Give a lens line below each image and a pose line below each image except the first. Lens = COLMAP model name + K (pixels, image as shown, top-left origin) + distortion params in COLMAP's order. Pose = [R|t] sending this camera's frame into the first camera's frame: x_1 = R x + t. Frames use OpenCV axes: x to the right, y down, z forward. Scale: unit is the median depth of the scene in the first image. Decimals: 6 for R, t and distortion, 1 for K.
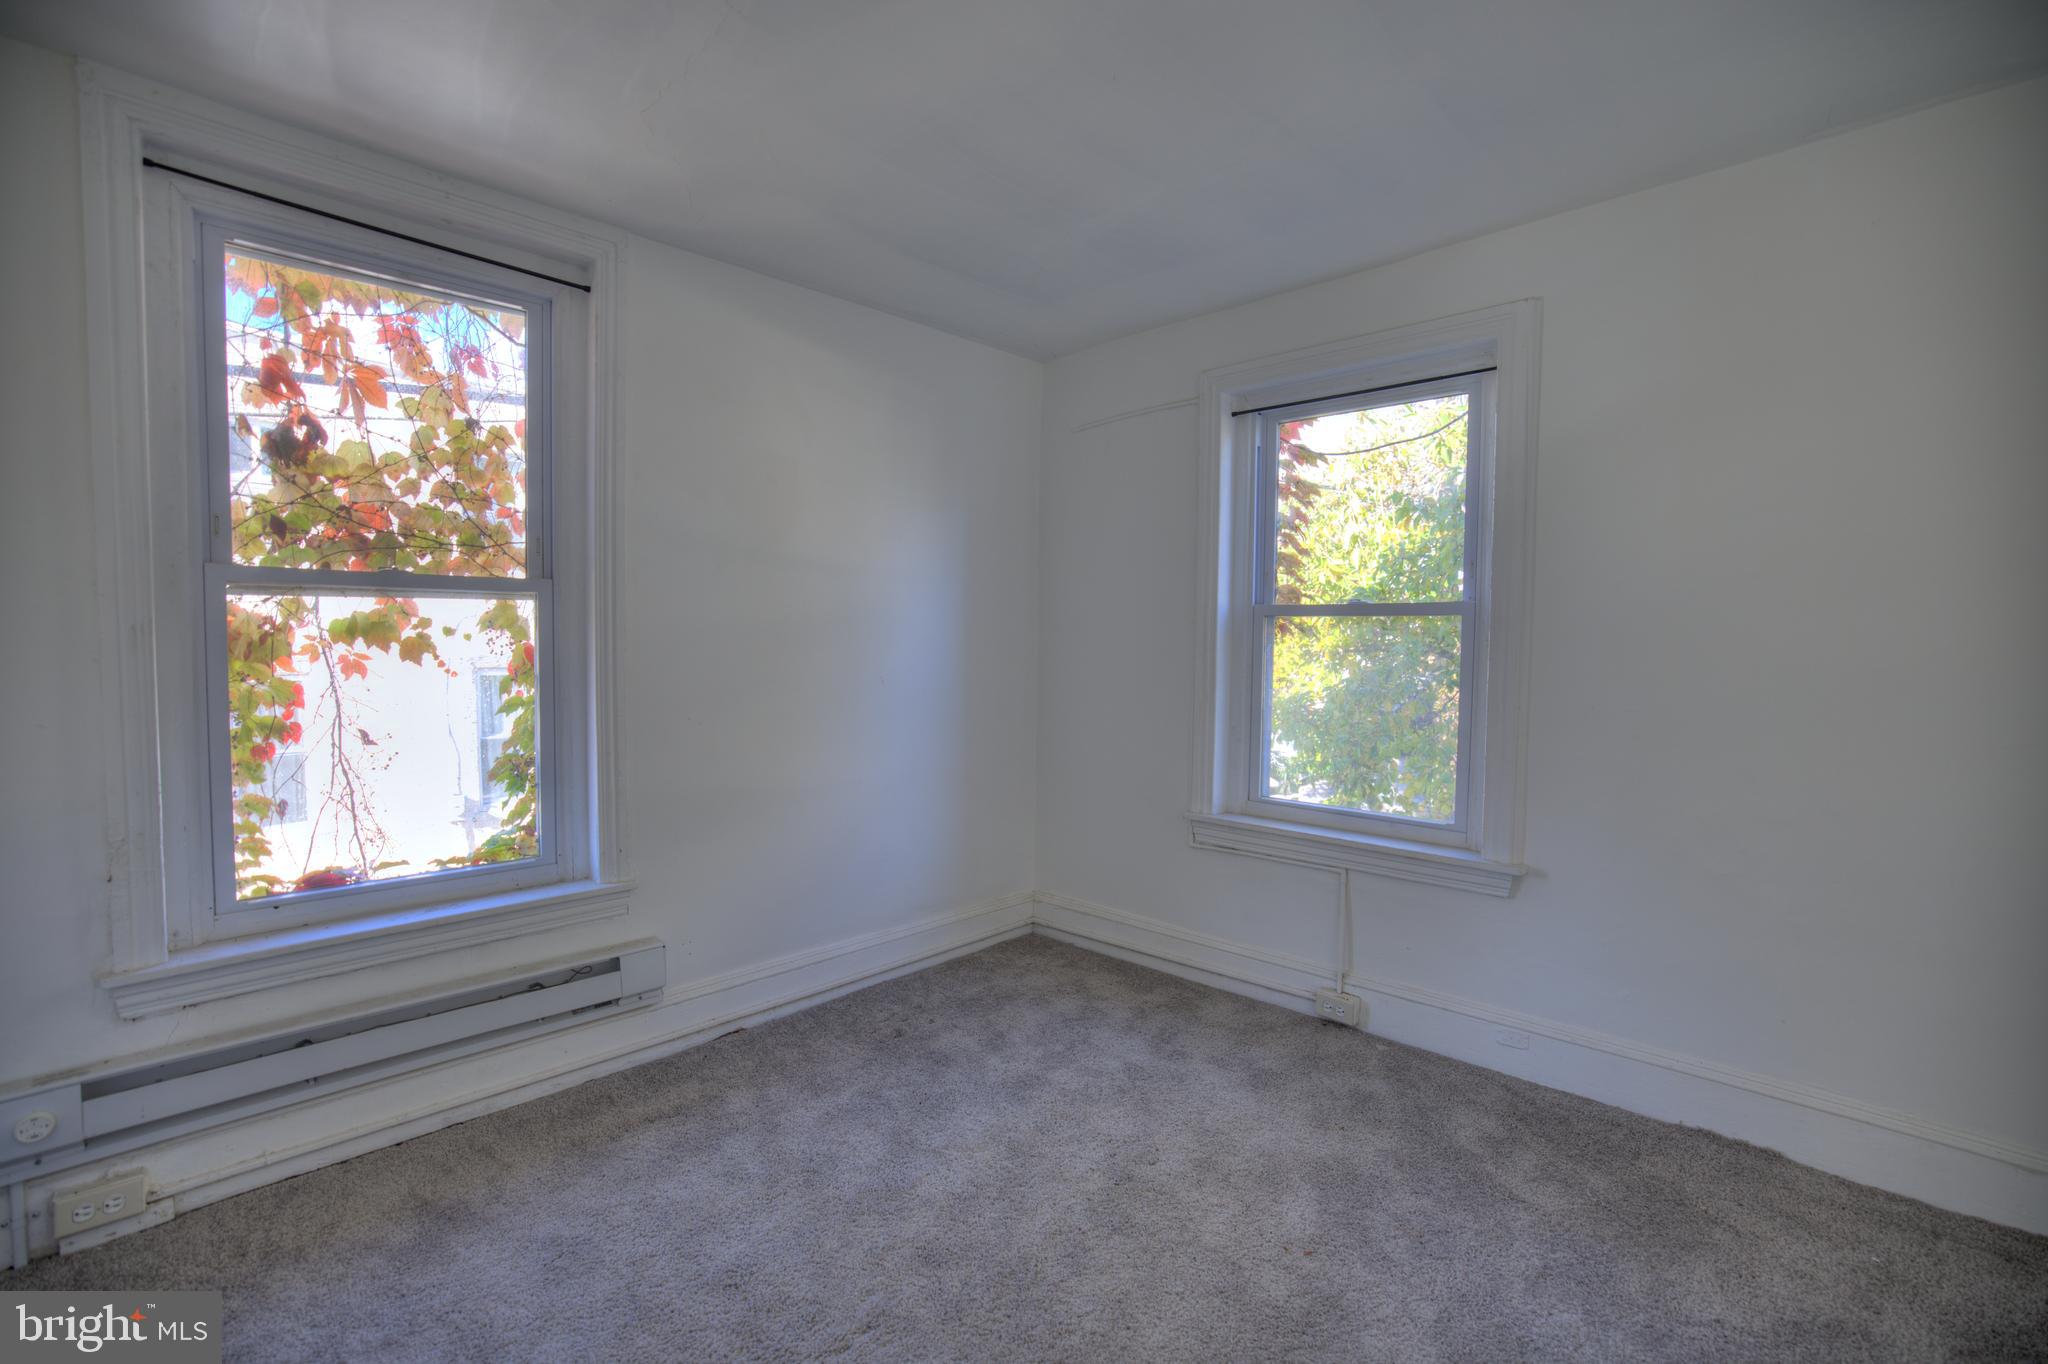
lens RADIAL K [[889.6, 0, 1015.6], [0, 889.6, 671.5], [0, 0, 1]] dist [-0.030819, 0.011146]
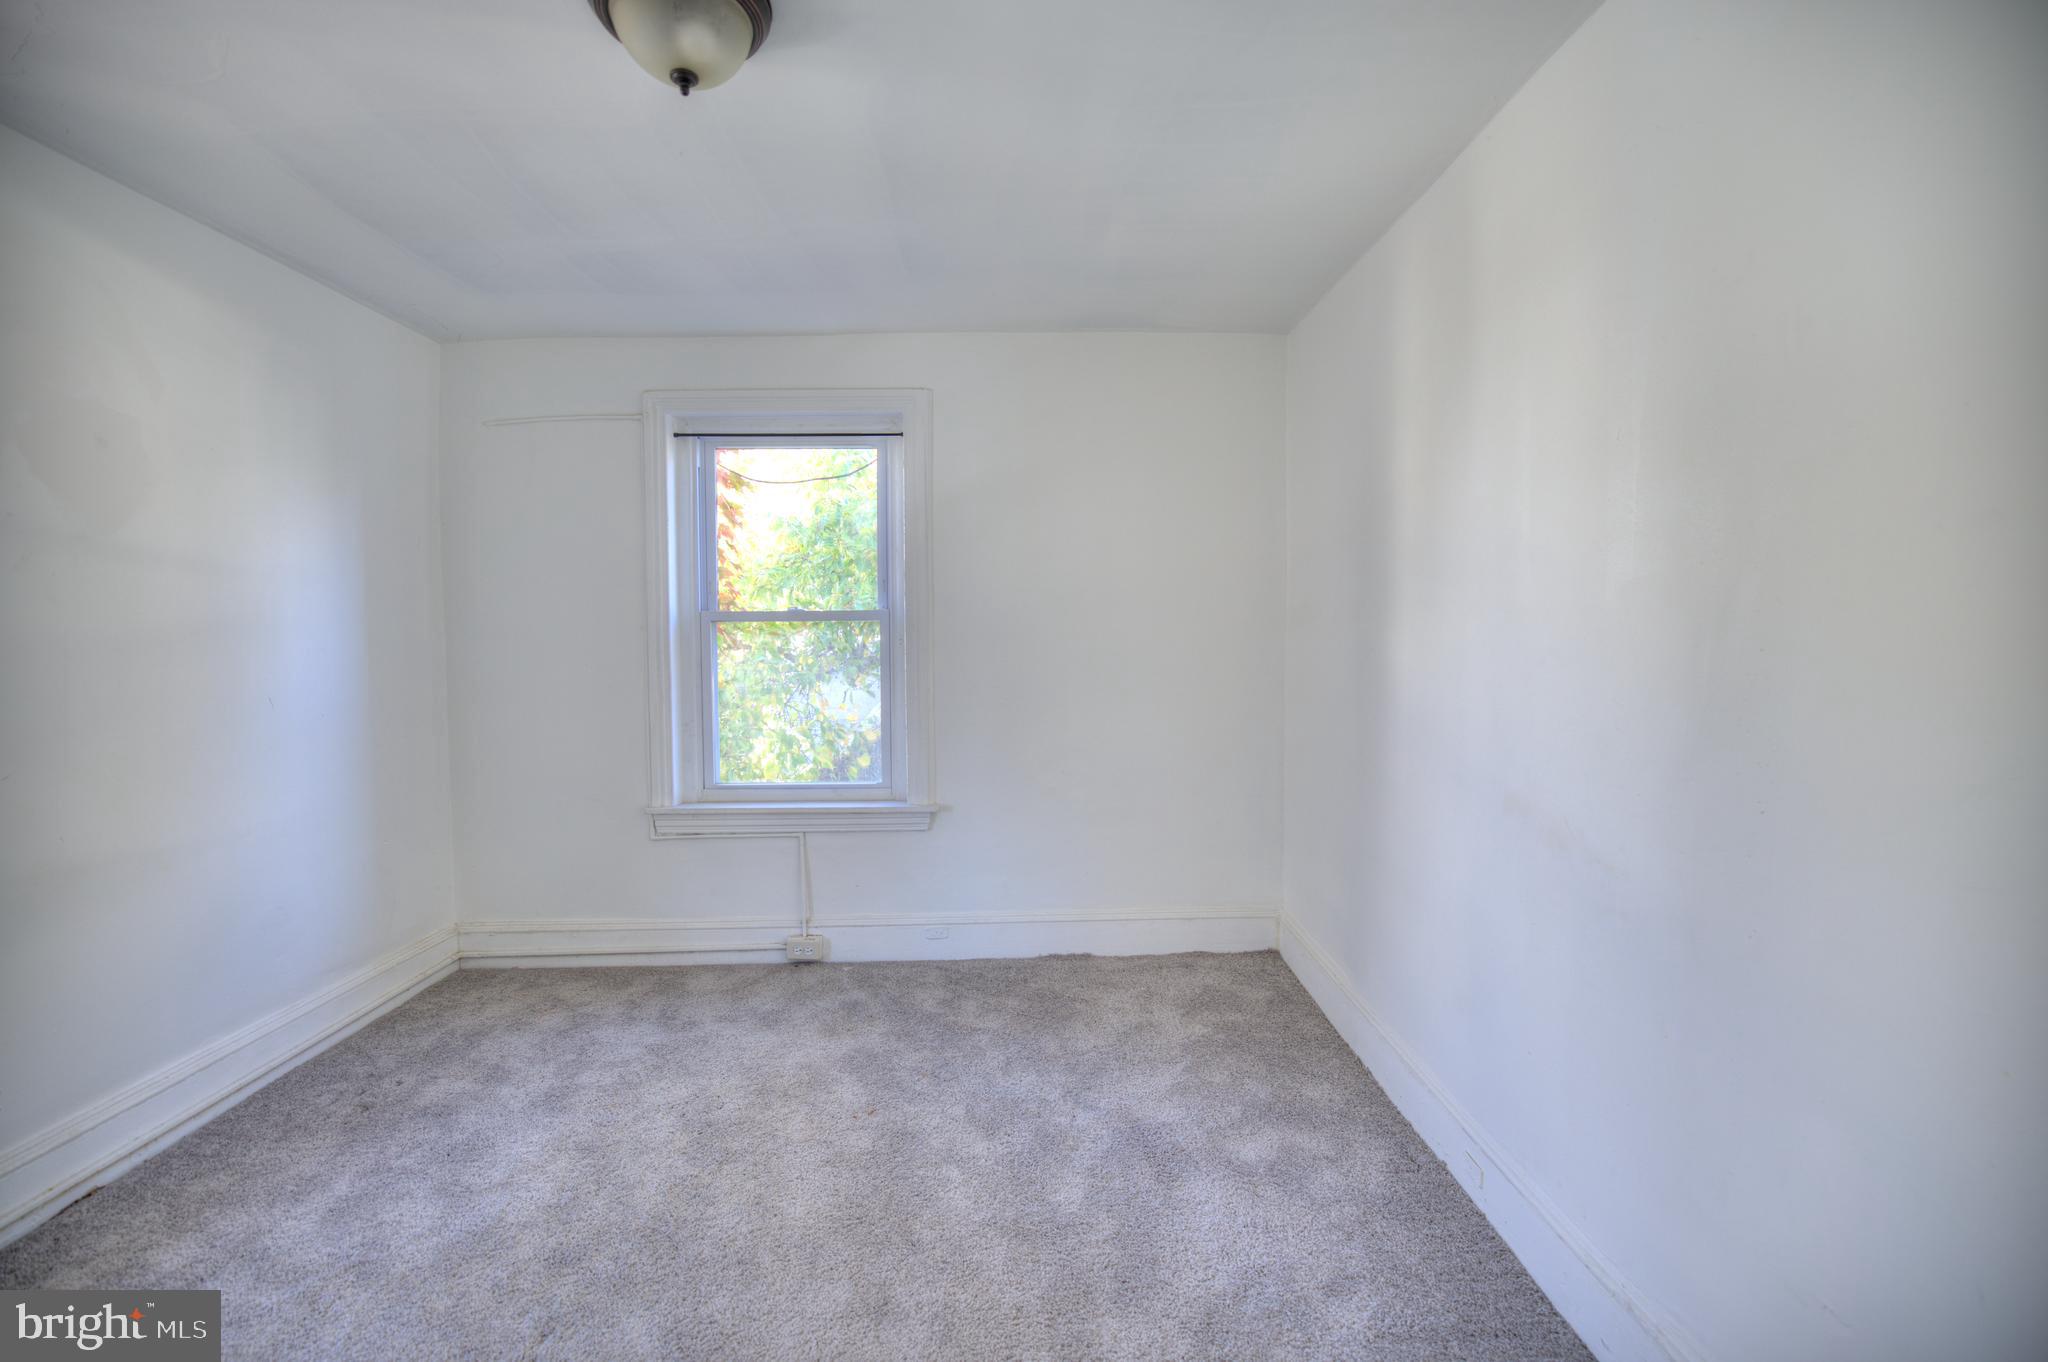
lens RADIAL K [[889.6, 0, 1022.0], [0, 889.6, 662.1], [0, 0, 1]] dist [-0.030819, 0.011146]
pose [[0.710880, -0.038919, 0.702235, -0.277765], [0.041386, 0.999052, 0.013474, -0.012680], [-0.702094, 0.019484, 0.711817, -0.075240]]
